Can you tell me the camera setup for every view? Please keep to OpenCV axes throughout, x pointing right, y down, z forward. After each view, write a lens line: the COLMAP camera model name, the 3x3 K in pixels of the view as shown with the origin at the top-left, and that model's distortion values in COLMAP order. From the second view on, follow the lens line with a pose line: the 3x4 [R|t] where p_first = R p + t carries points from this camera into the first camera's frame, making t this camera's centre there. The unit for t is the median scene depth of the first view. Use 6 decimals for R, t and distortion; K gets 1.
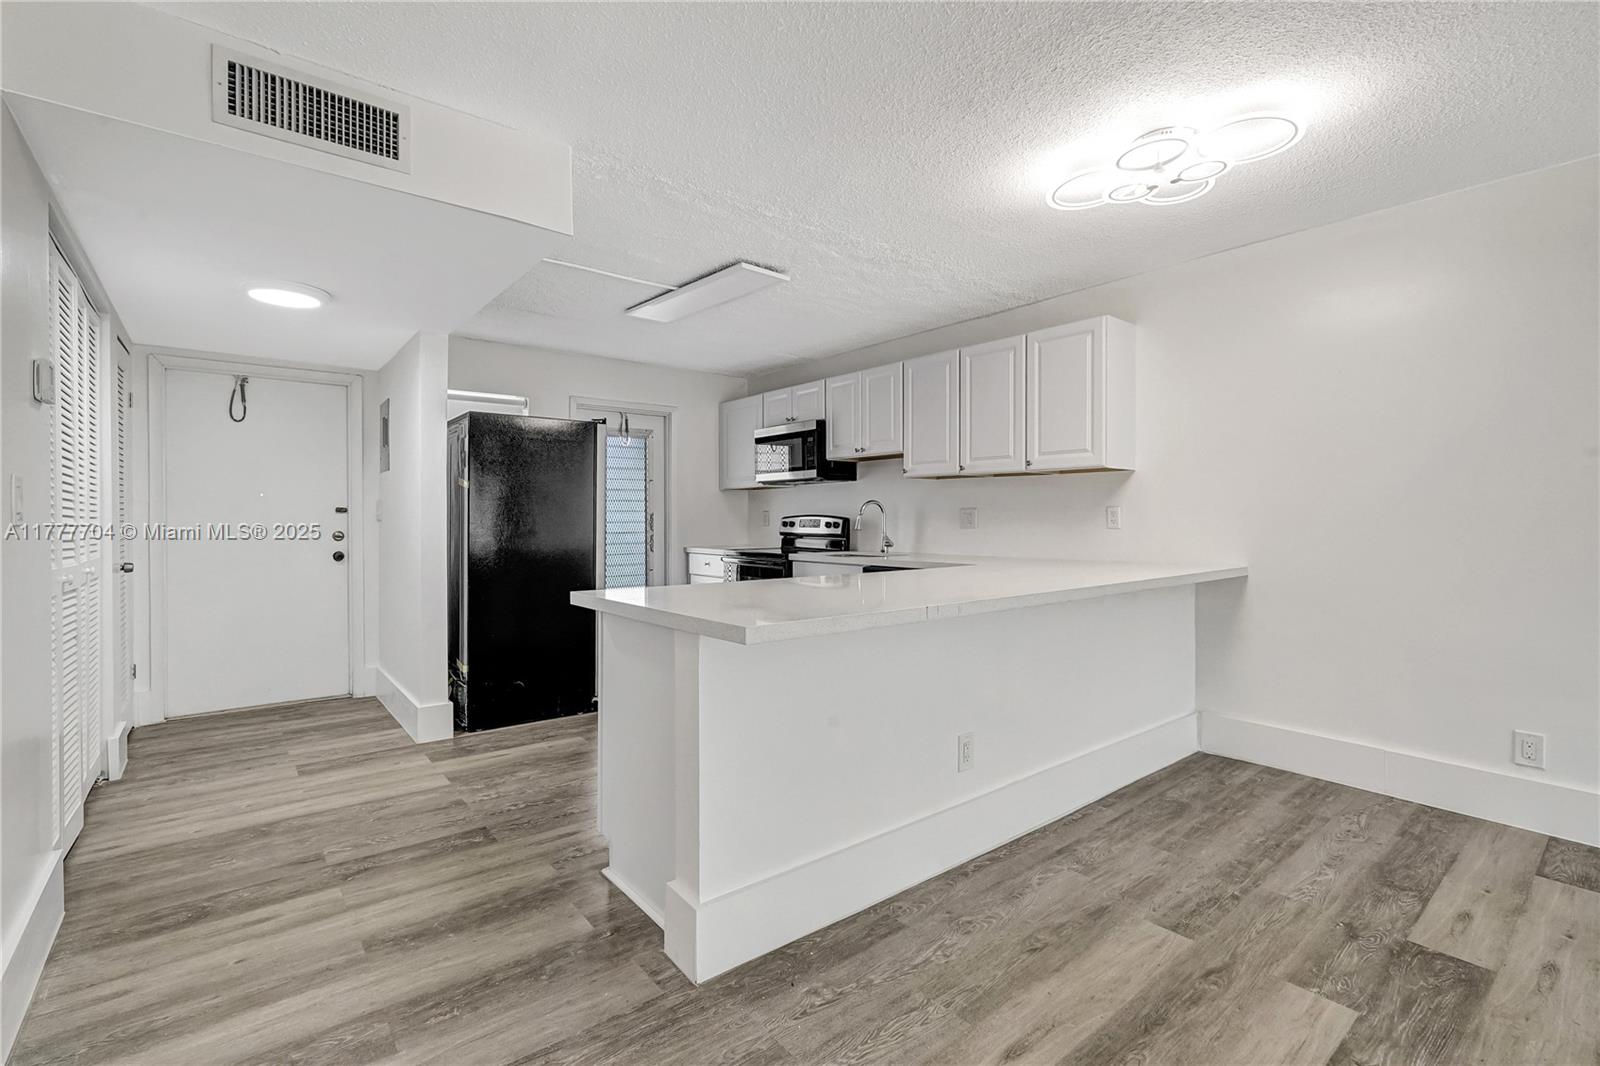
lens RADIAL K [[717.9, 0, 805.0], [0, 717.9, 524.1], [0, 0, 1]] dist [-0.009833, 0.005743]
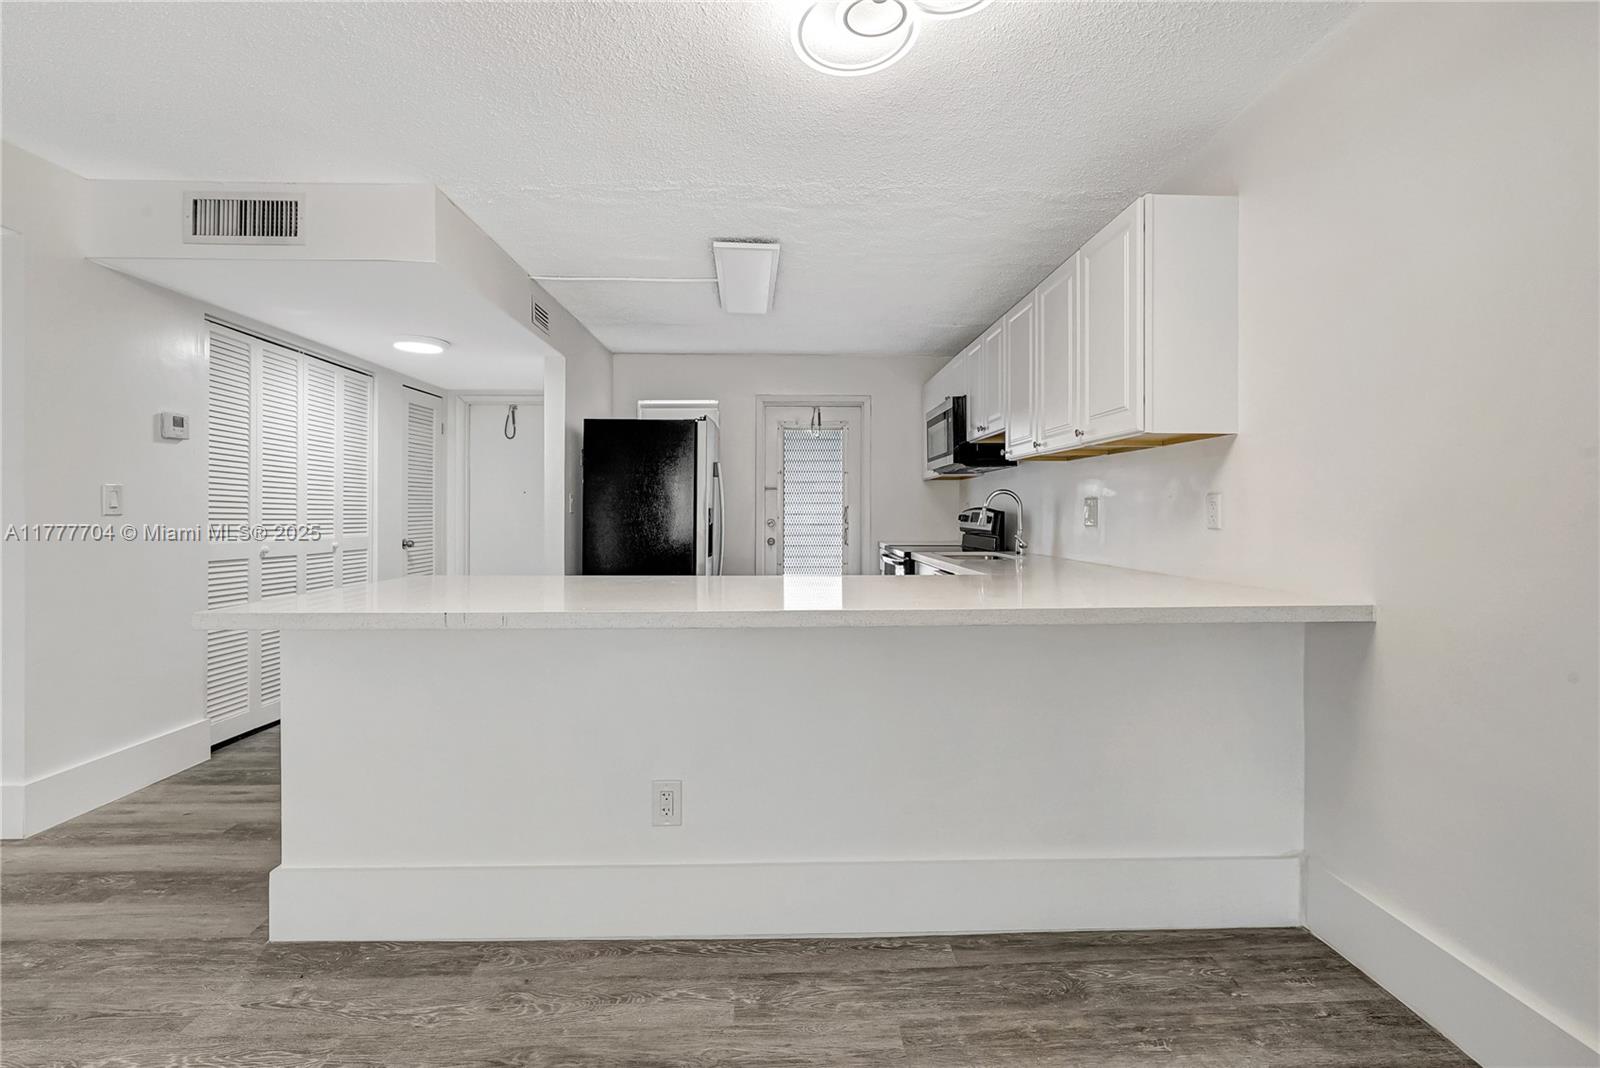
lens RADIAL K [[717.9, 0, 800.7], [0, 717.9, 511.1], [0, 0, 1]] dist [-0.009833, 0.005743]
pose [[0.796995, 0.002258, -0.603981, 0.581837], [-0.007414, 0.999954, -0.006045, -0.003165], [0.603940, 0.009296, 0.796976, 0.315873]]
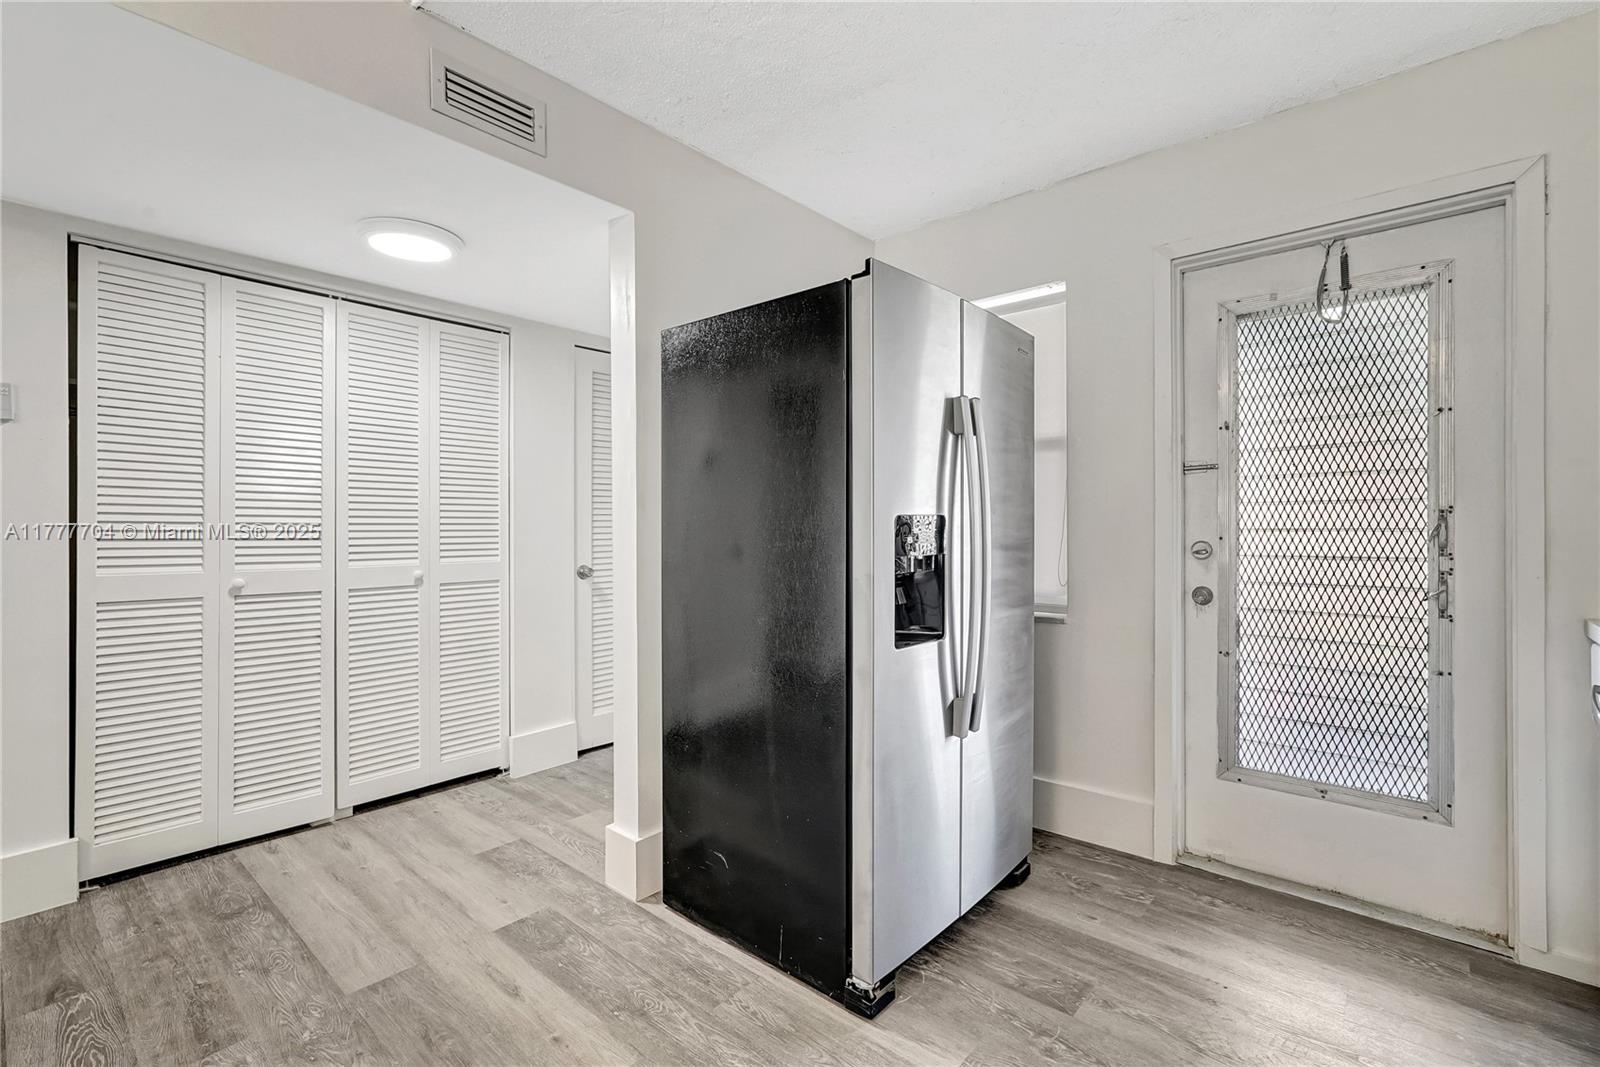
lens RADIAL K [[717.9, 0, 802.5], [0, 717.9, 525.0], [0, 0, 1]] dist [-0.009833, 0.005743]
pose [[0.178202, 0.004122, -0.983985, 0.113451], [-0.004267, 0.999985, 0.003416, -0.010951], [0.983985, 0.003590, 0.178217, 1.131164]]
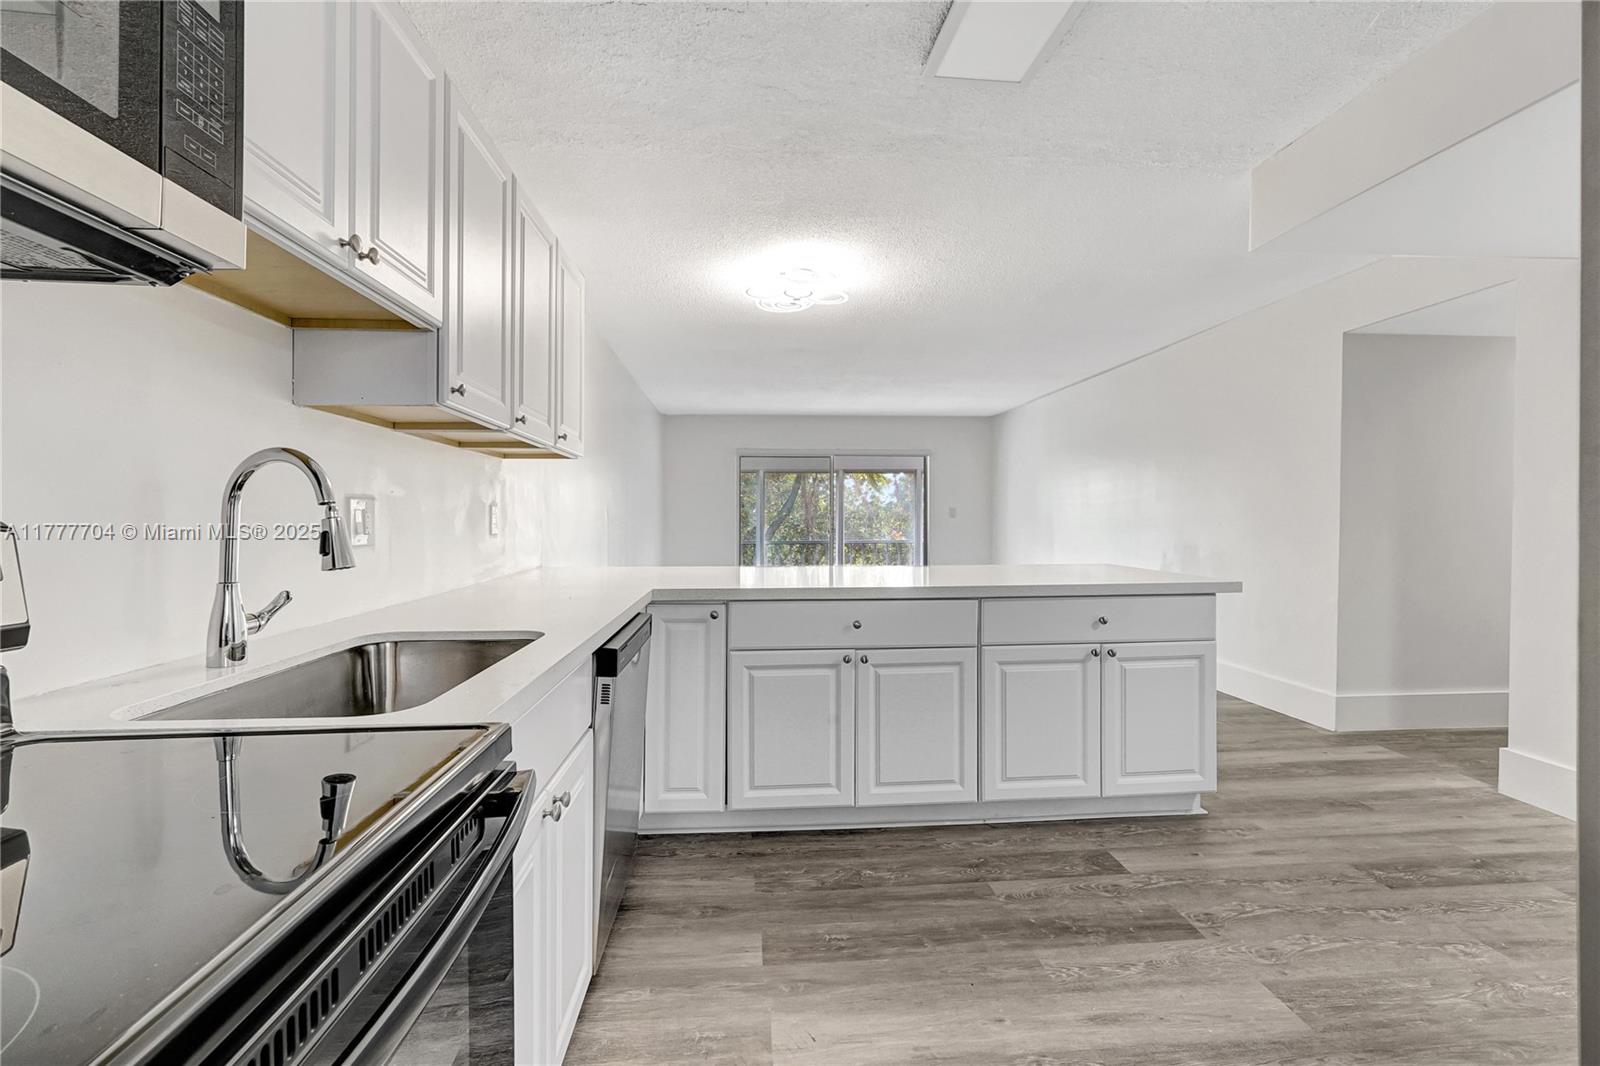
lens RADIAL K [[717.9, 0, 806.2], [0, 717.9, 520.1], [0, 0, 1]] dist [-0.009833, 0.005743]
pose [[-0.823286, 0.001285, 0.567625, -0.277662], [0.007535, 0.999934, 0.008664, -0.014038], [-0.567577, 0.011410, -0.823241, 1.599440]]
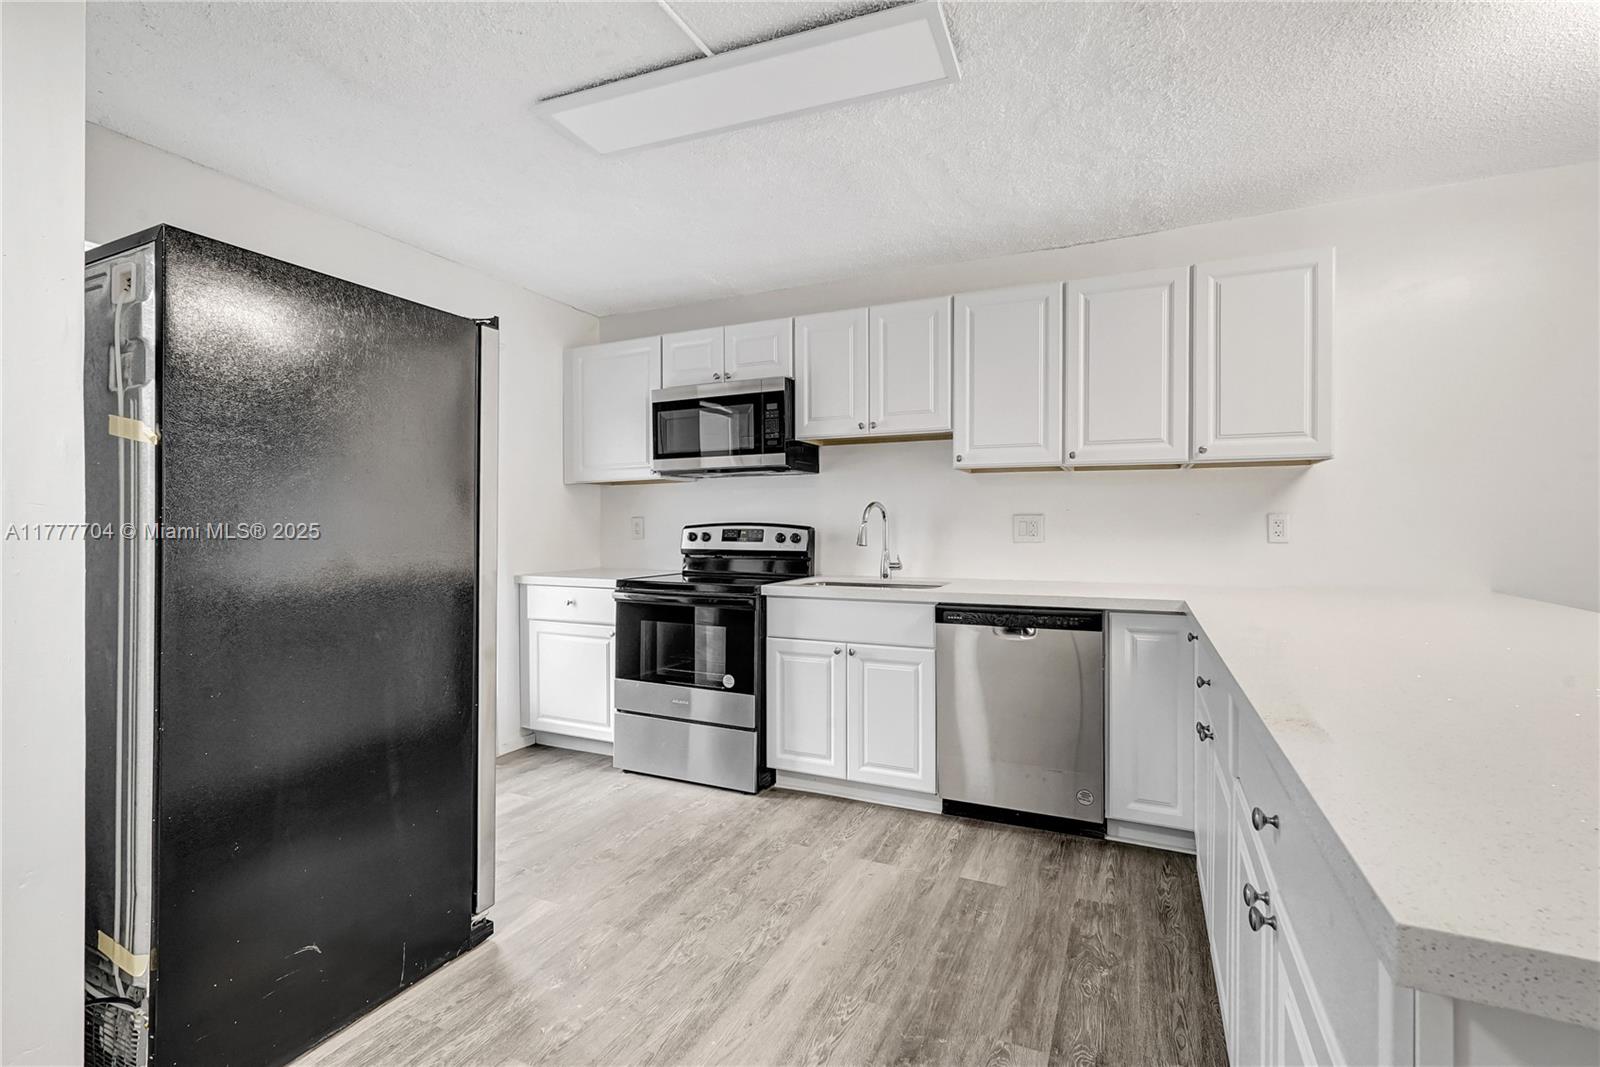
lens RADIAL K [[717.9, 0, 808.6], [0, 717.9, 529.8], [0, 0, 1]] dist [-0.009833, 0.005743]
pose [[0.897434, -0.003122, 0.441138, -0.379609], [0.003829, 0.999992, -0.000714, -0.009171], [-0.441132, 0.002330, 0.897439, 0.614061]]
